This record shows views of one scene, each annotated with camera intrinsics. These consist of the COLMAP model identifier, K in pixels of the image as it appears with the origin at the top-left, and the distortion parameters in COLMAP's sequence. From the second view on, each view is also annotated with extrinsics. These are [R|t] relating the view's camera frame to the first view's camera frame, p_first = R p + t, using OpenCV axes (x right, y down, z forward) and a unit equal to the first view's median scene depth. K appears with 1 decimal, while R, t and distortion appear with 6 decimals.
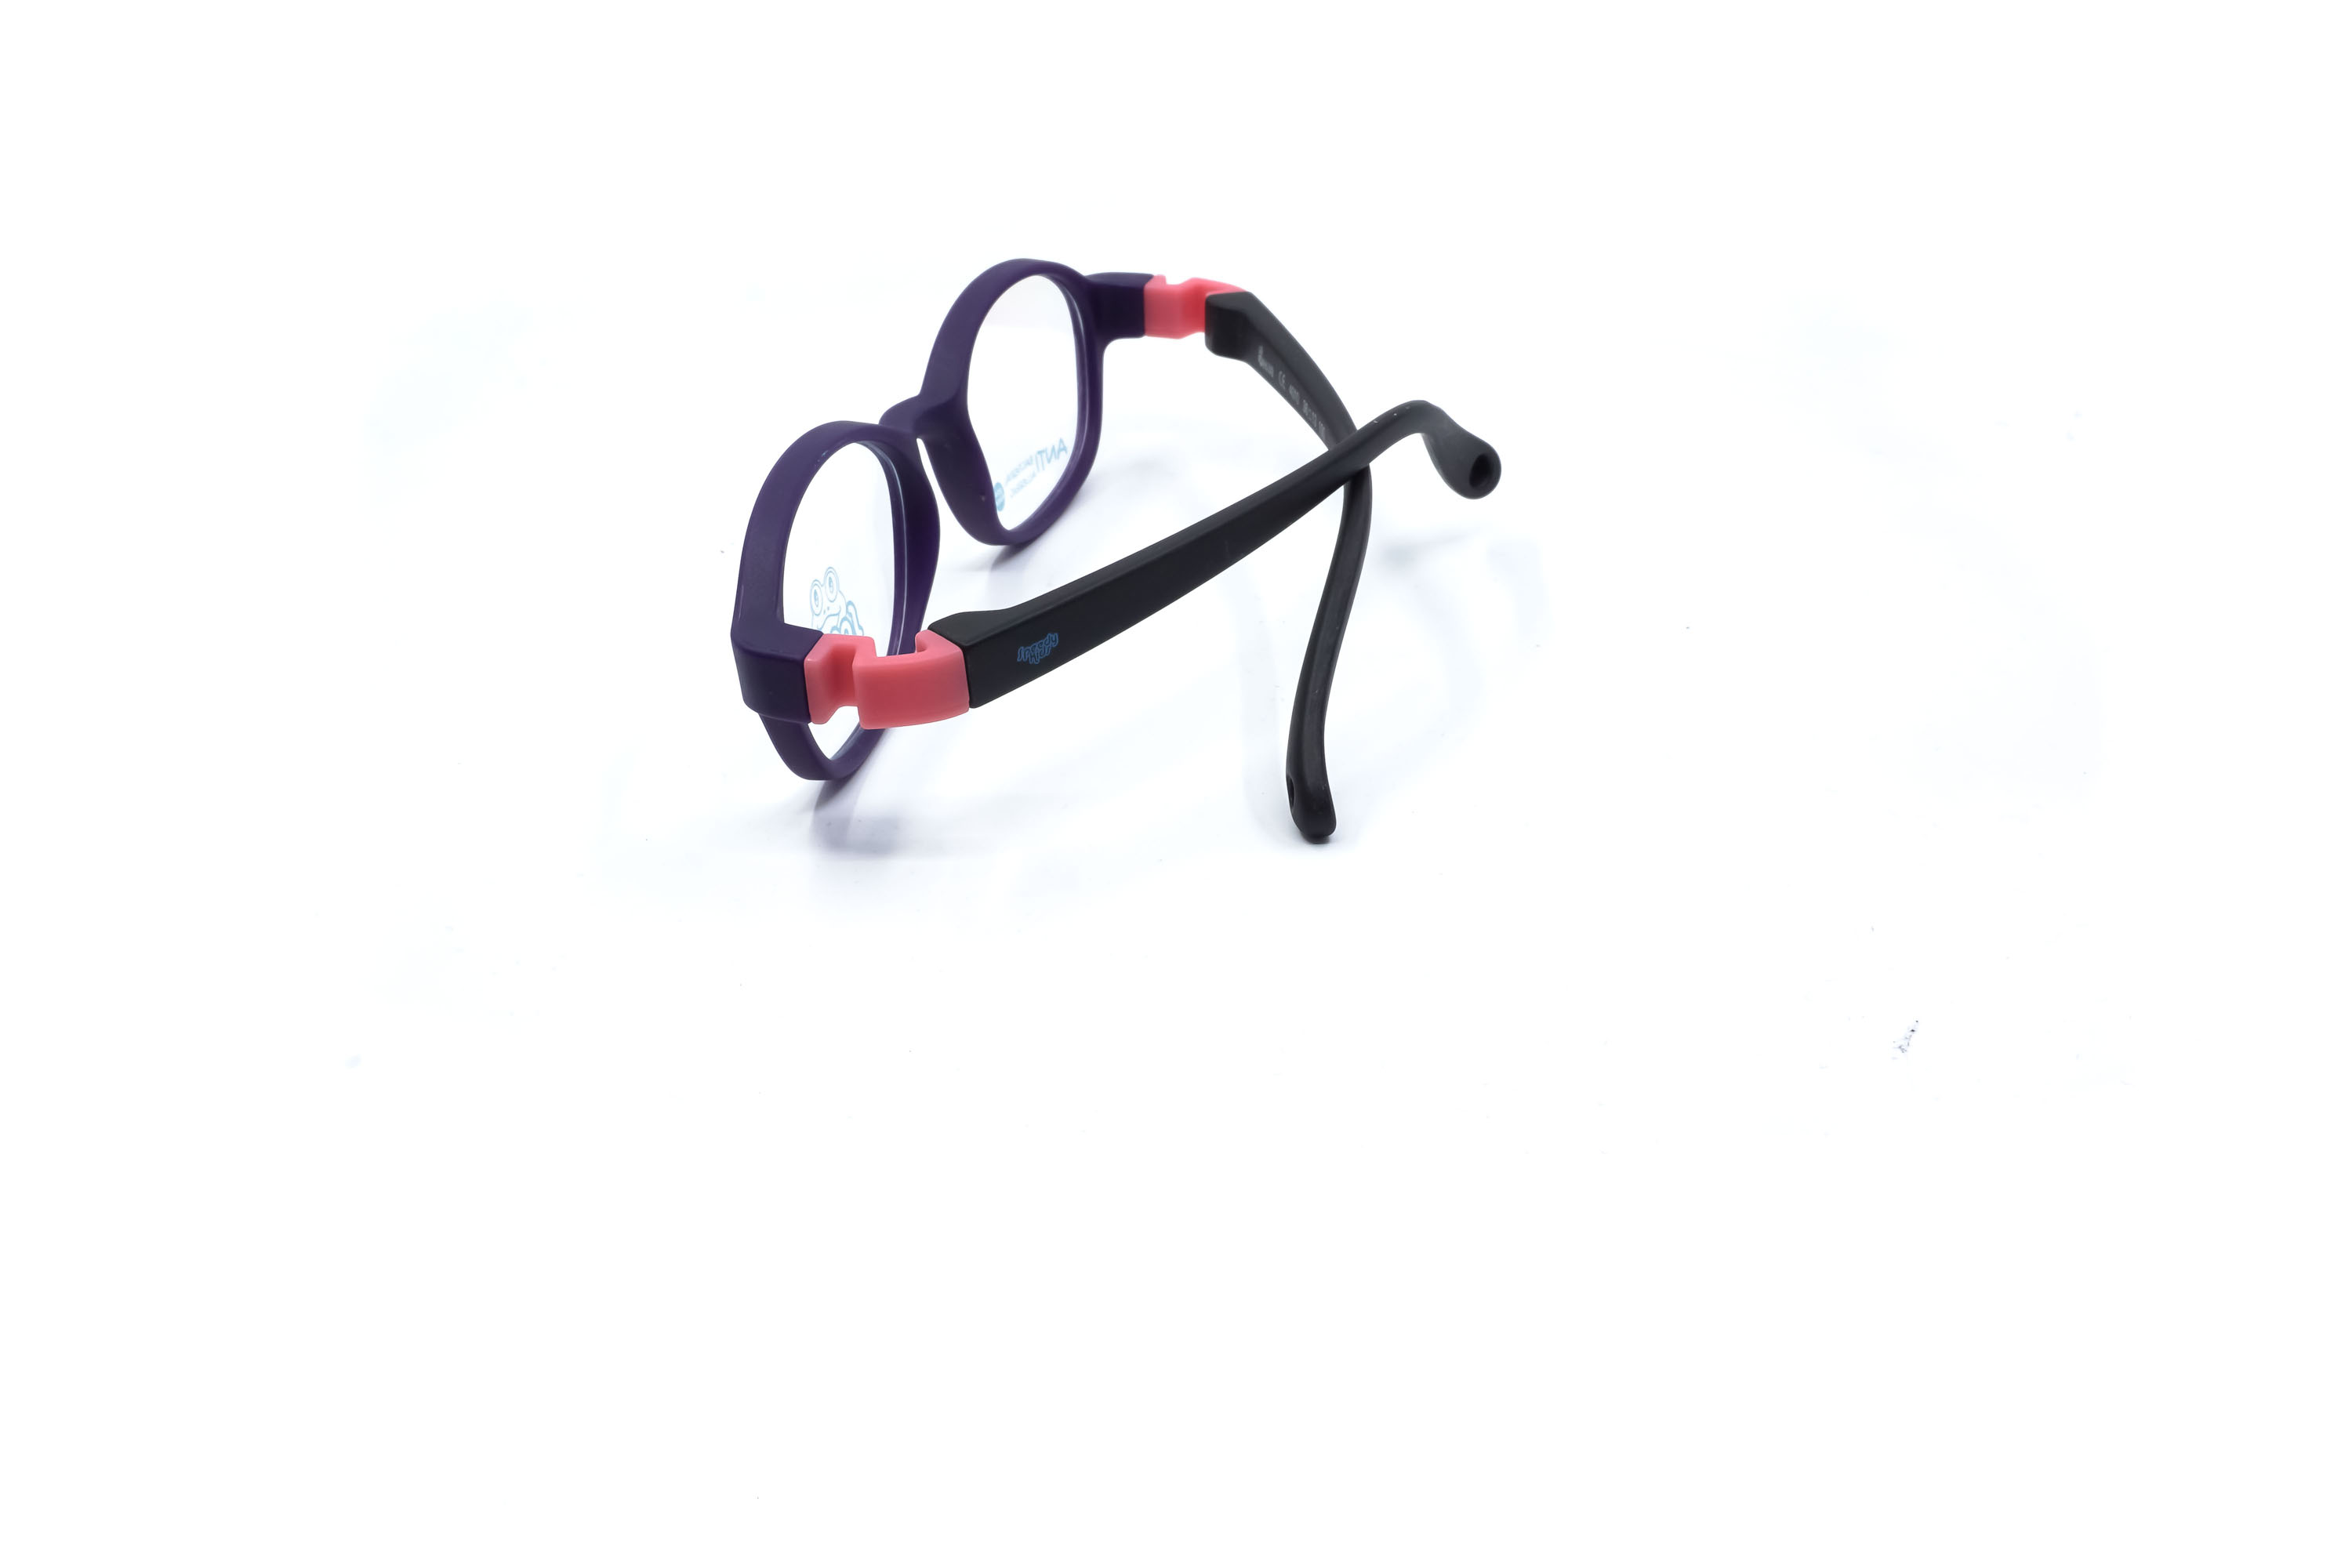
lens RADIAL K [[2397.4, 0, 1216.8], [0, 2397.4, 783.1], [0, 0, 1]] dist [0.006464, -0.003186]
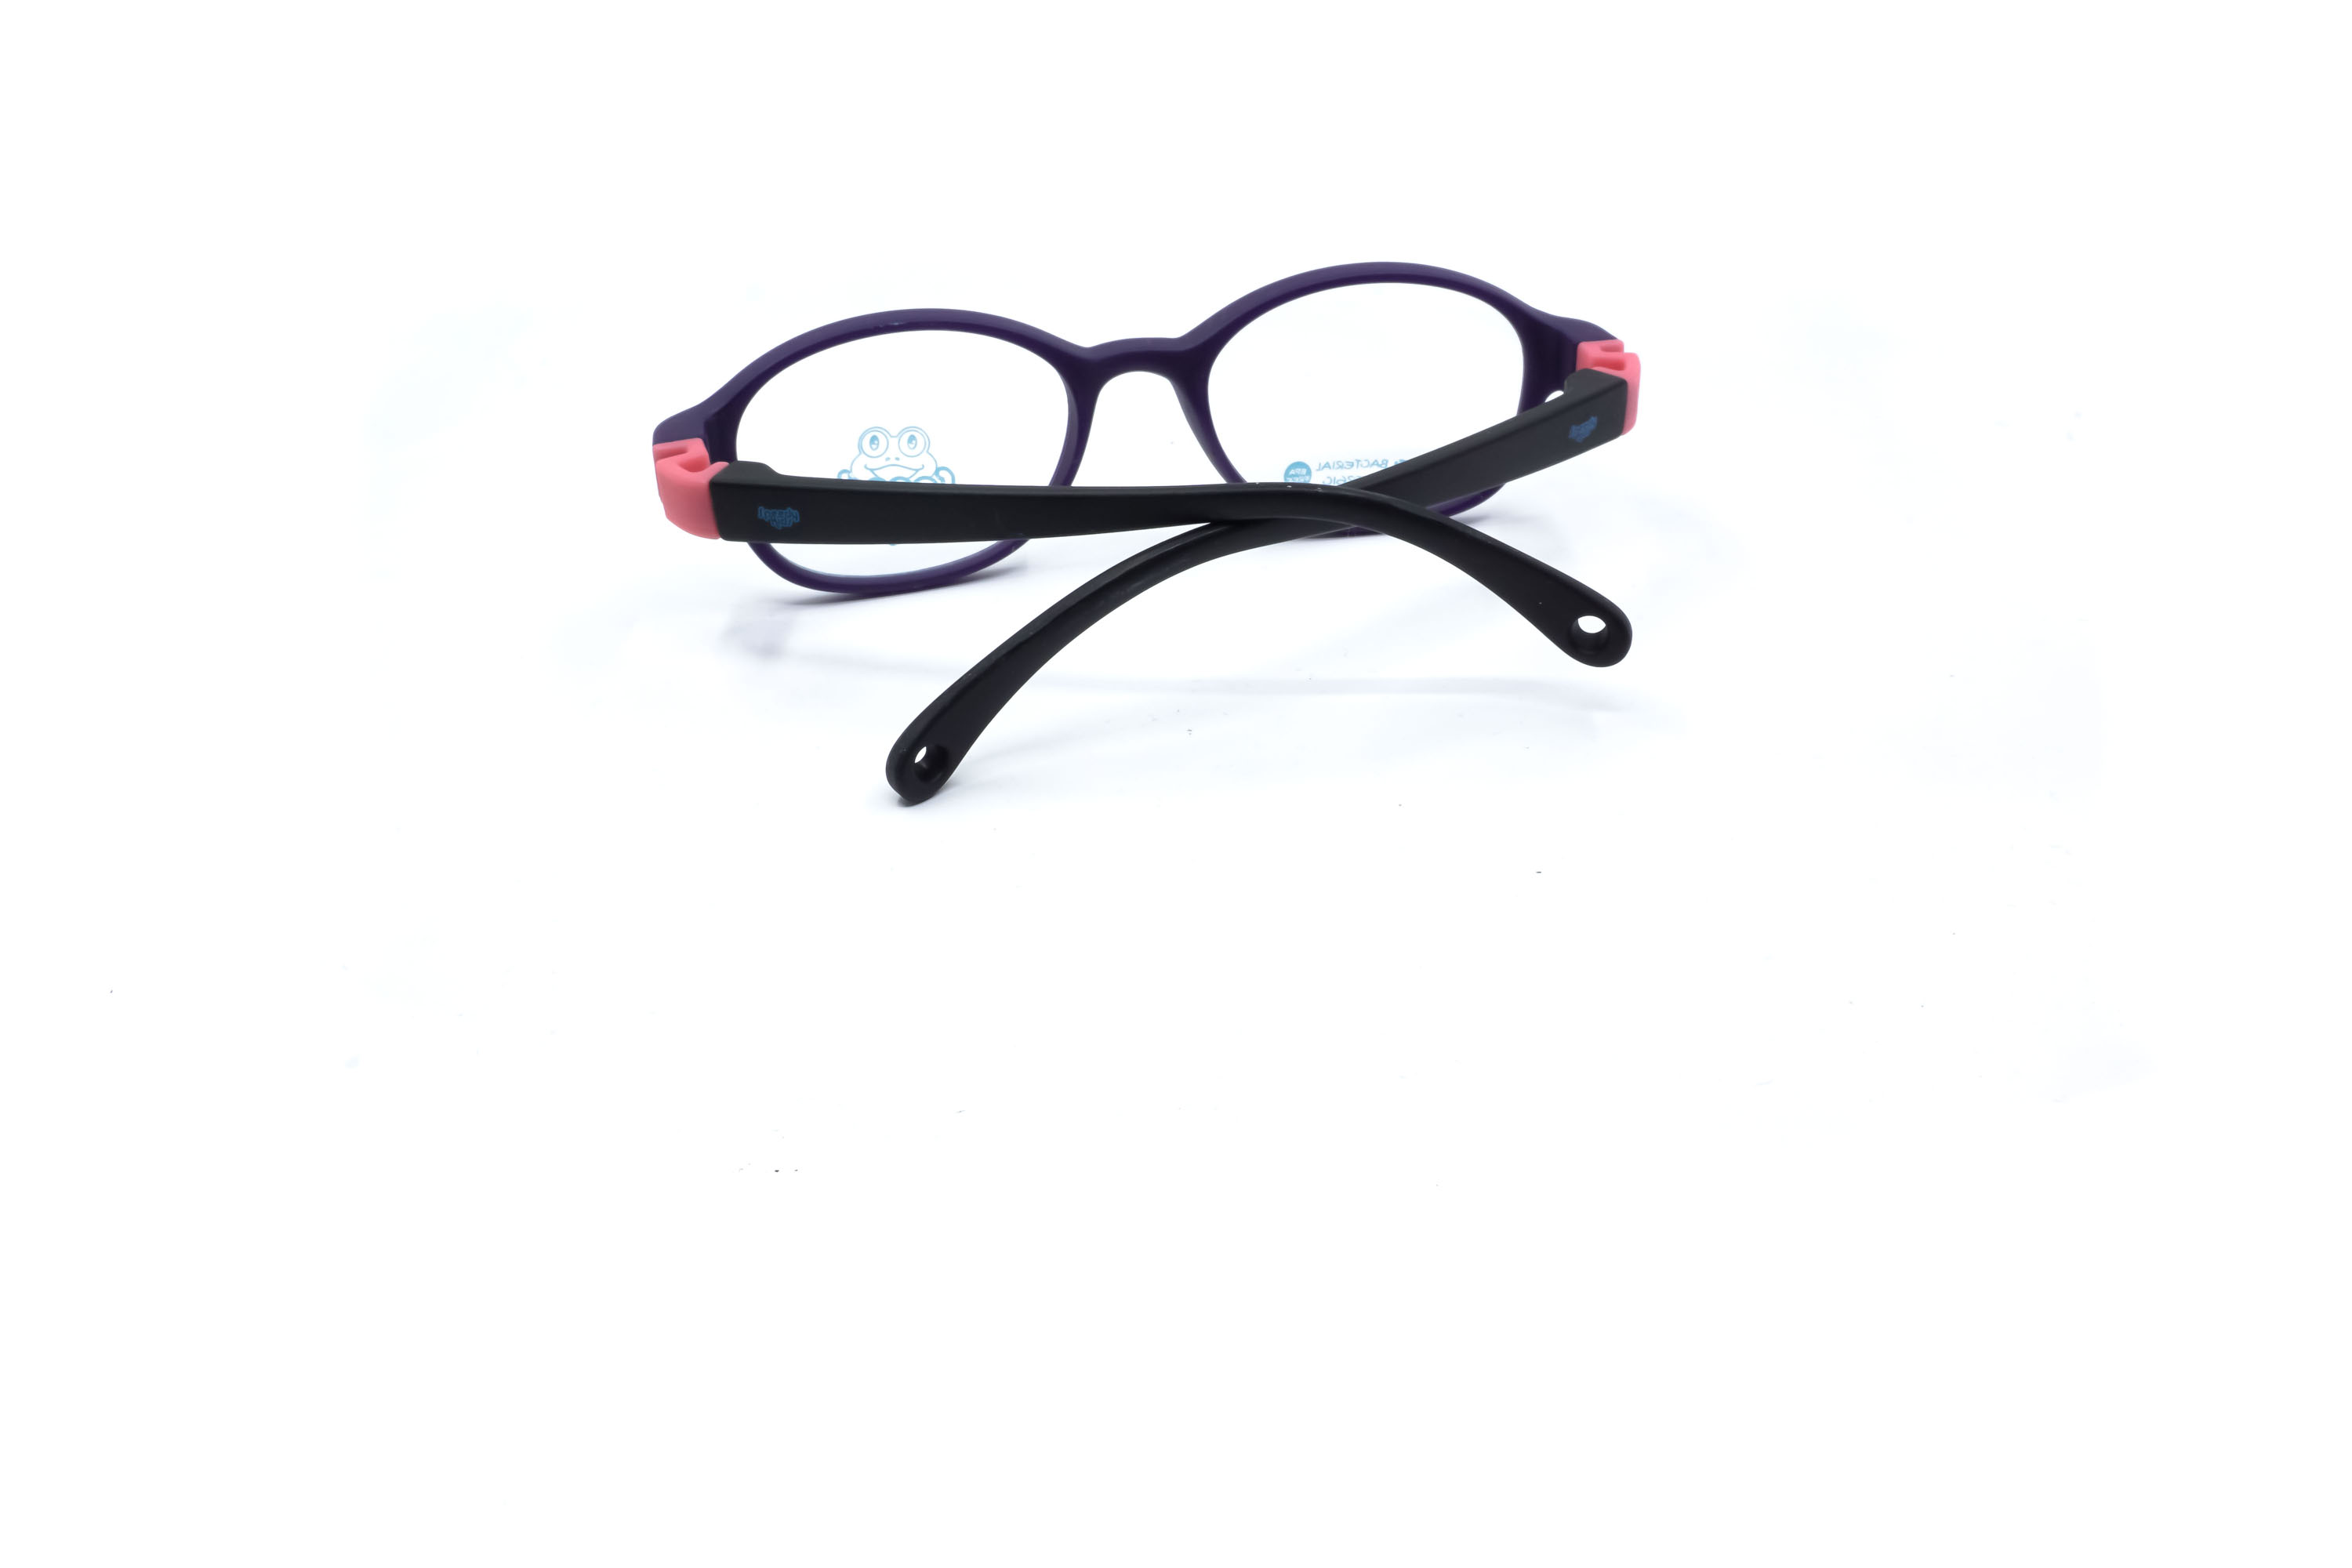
lens RADIAL K [[2397.4, 0, 1216.8], [0, 2397.4, 783.1], [0, 0, 1]] dist [0.006464, -0.003186]
pose [[0.497140, 0.434033, -0.751310, 0.727362], [-0.424268, 0.876917, 0.225860, -0.226212], [0.756868, 0.206473, 0.620097, 0.388361]]
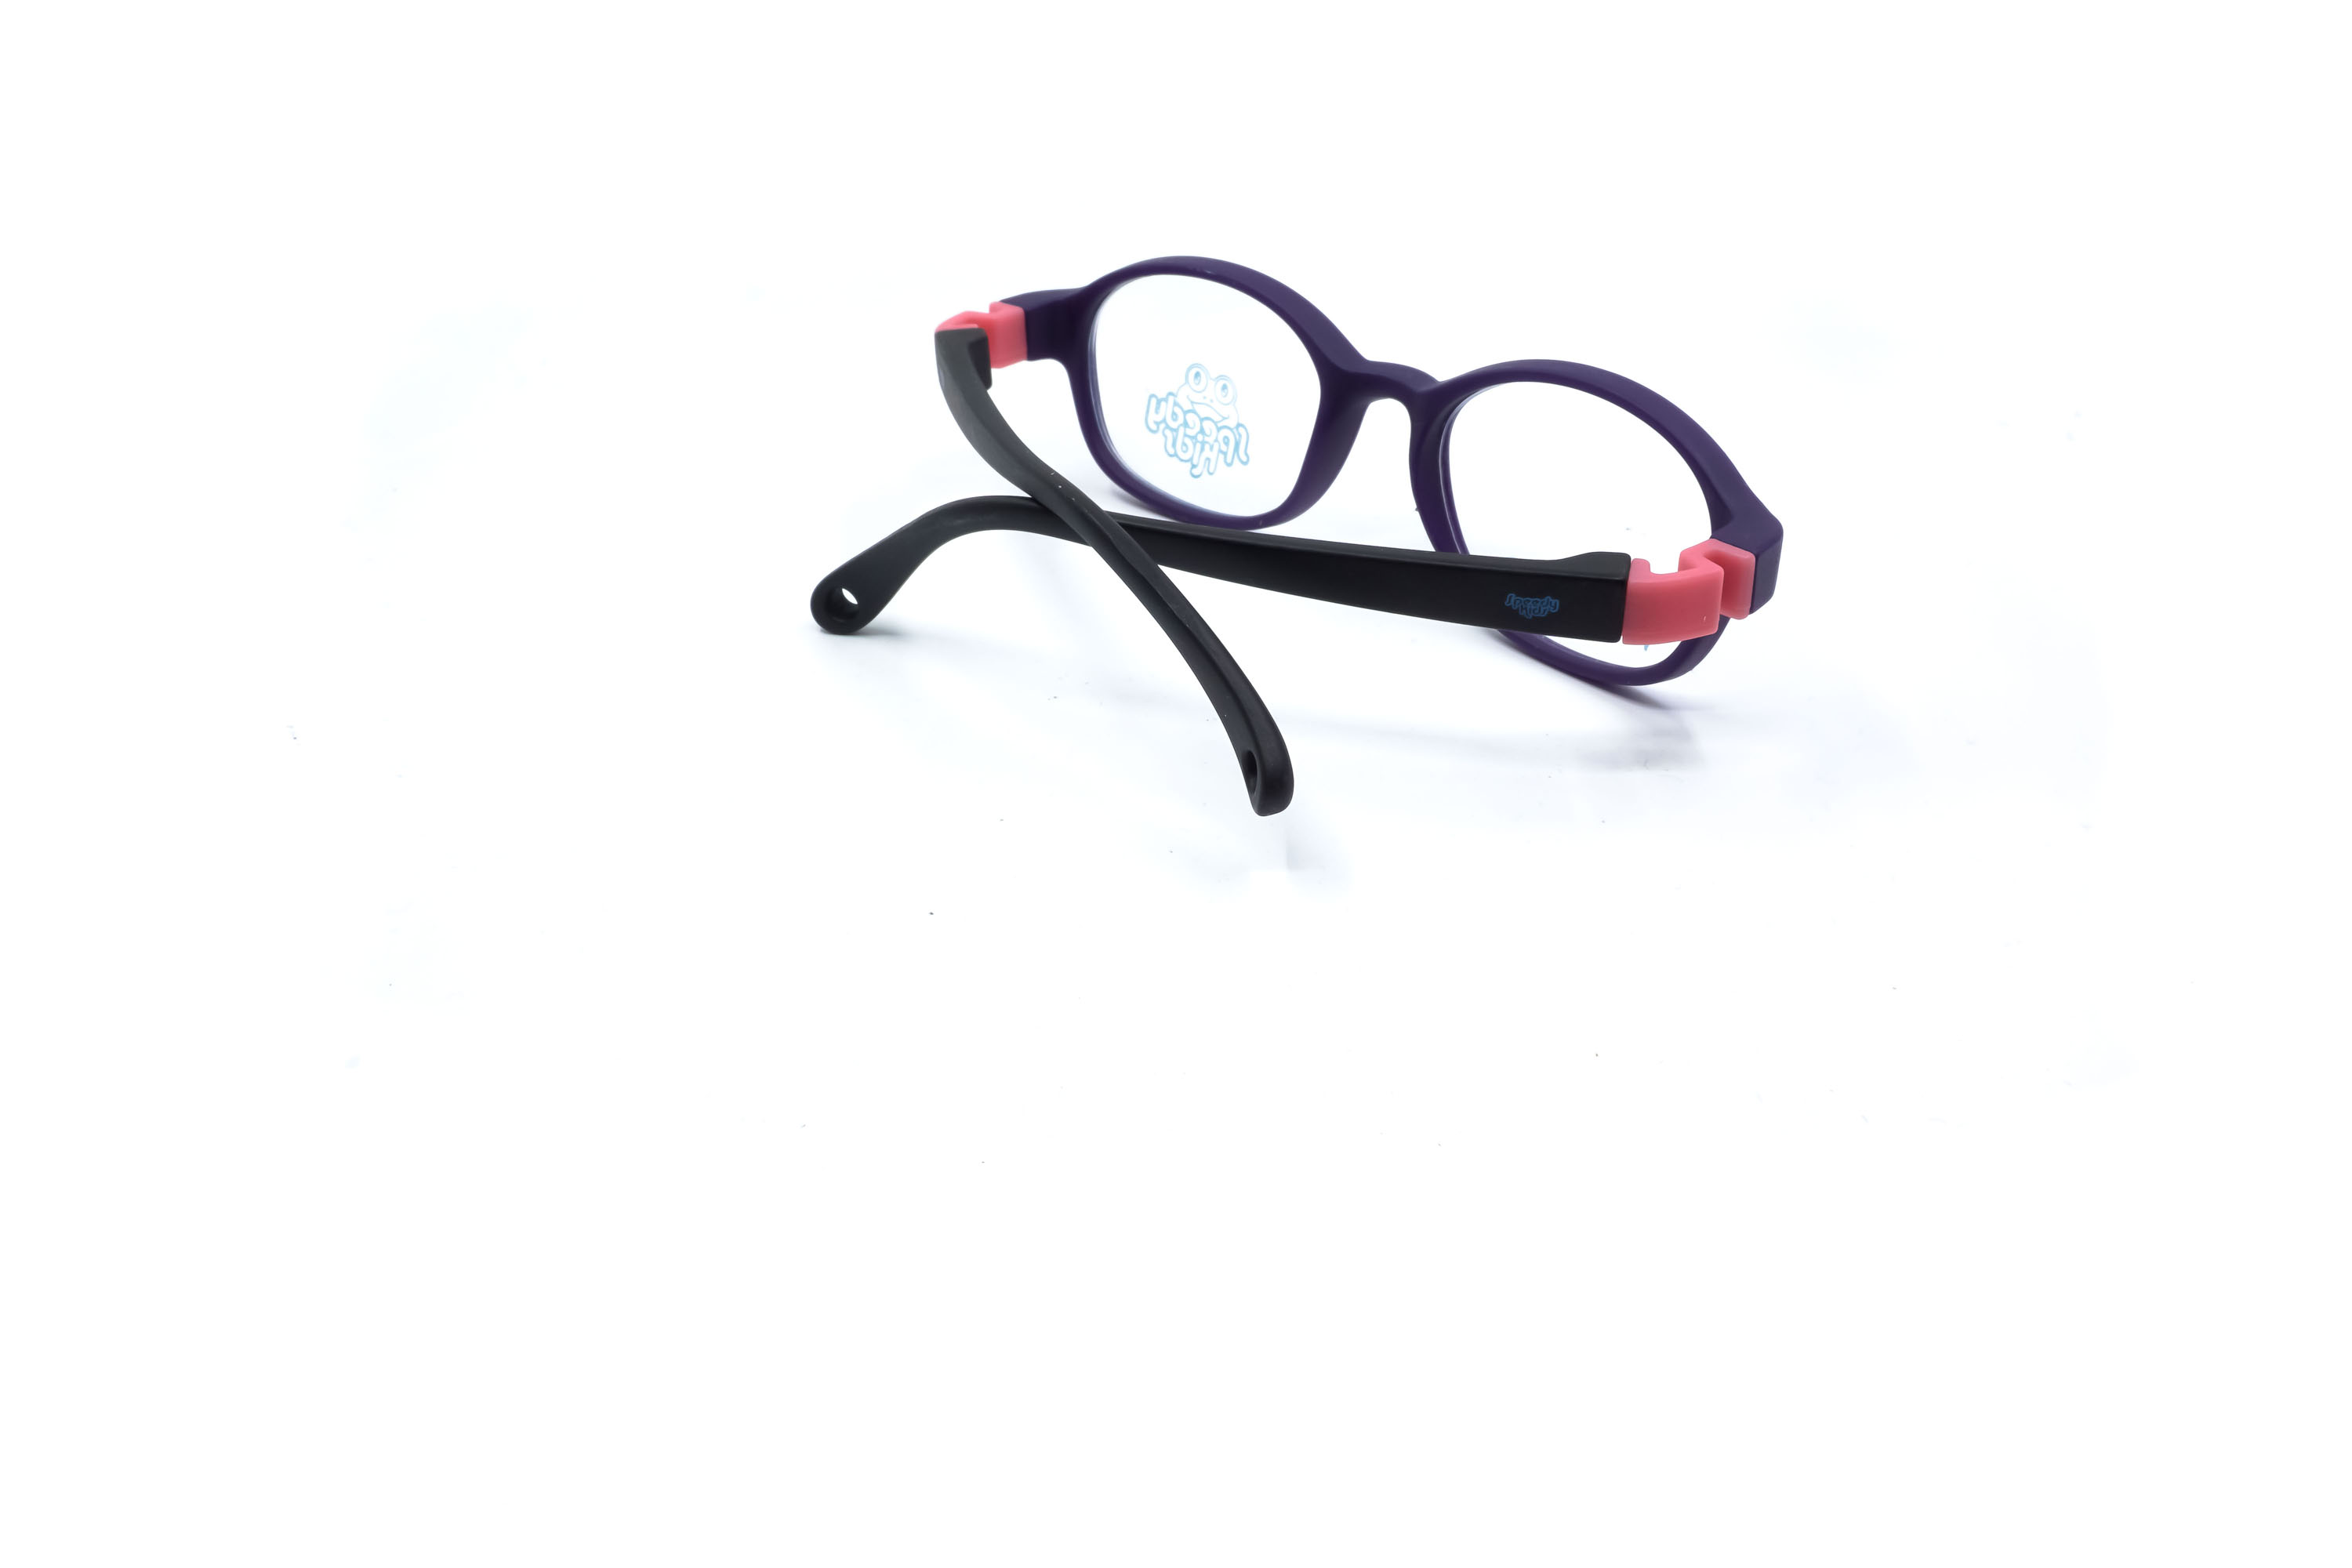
lens RADIAL K [[2397.4, 0, 1216.8], [0, 2397.4, 783.1], [0, 0, 1]] dist [0.006464, -0.003186]
pose [[-0.507871, 0.437146, -0.742274, 0.703026], [-0.414396, 0.631441, 0.655407, -0.642718], [0.755210, 0.640458, -0.139539, 1.129345]]
